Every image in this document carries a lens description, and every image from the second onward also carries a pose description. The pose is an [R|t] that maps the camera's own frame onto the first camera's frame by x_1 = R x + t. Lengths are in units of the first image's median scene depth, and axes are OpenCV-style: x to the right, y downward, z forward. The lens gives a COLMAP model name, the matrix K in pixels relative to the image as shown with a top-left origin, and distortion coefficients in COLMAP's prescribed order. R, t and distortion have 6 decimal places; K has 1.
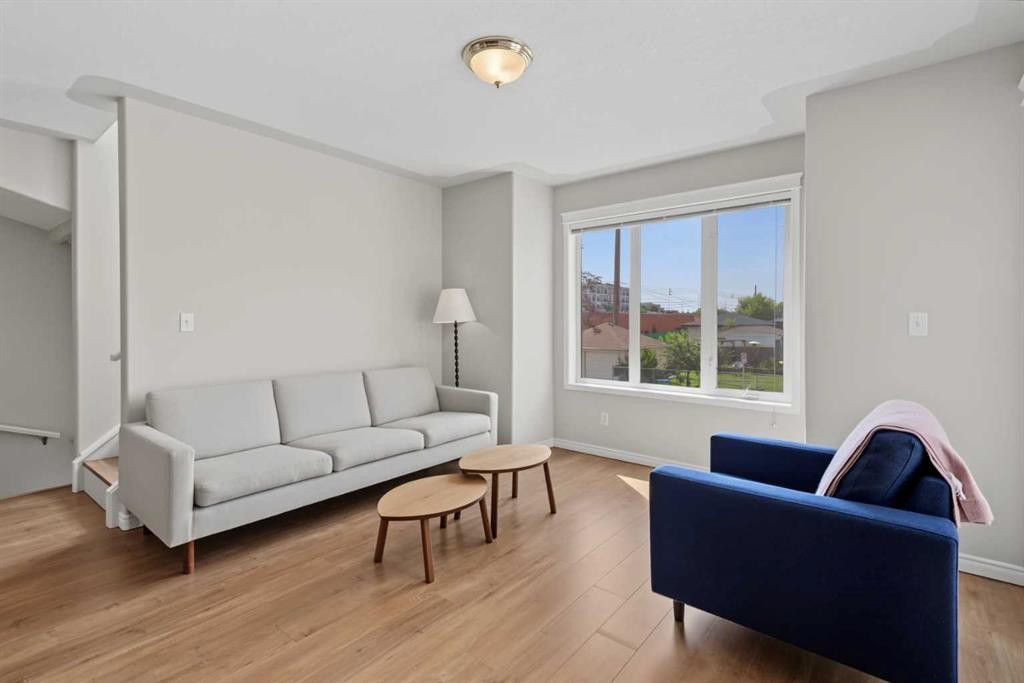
lens RADIAL K [[479.2, 0, 512.6], [0, 479.2, 322.1], [0, 0, 1]] dist [0.003864, 0.000528]
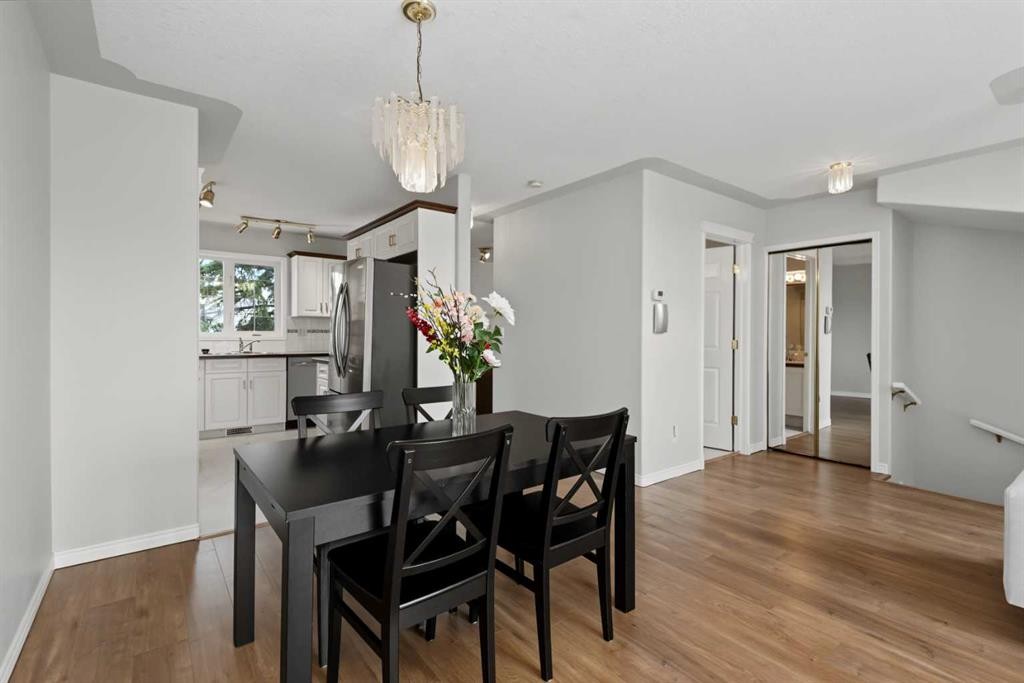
lens RADIAL K [[470.5, 0, 511.9], [0, 470.5, 335.4], [0, 0, 1]] dist [0.009994, -0.000393]
pose [[-0.237065, 0.005315, -0.971479, 0.310098], [-0.007958, 0.999941, 0.007413, -0.002482], [0.971461, 0.009488, -0.237009, 0.342767]]
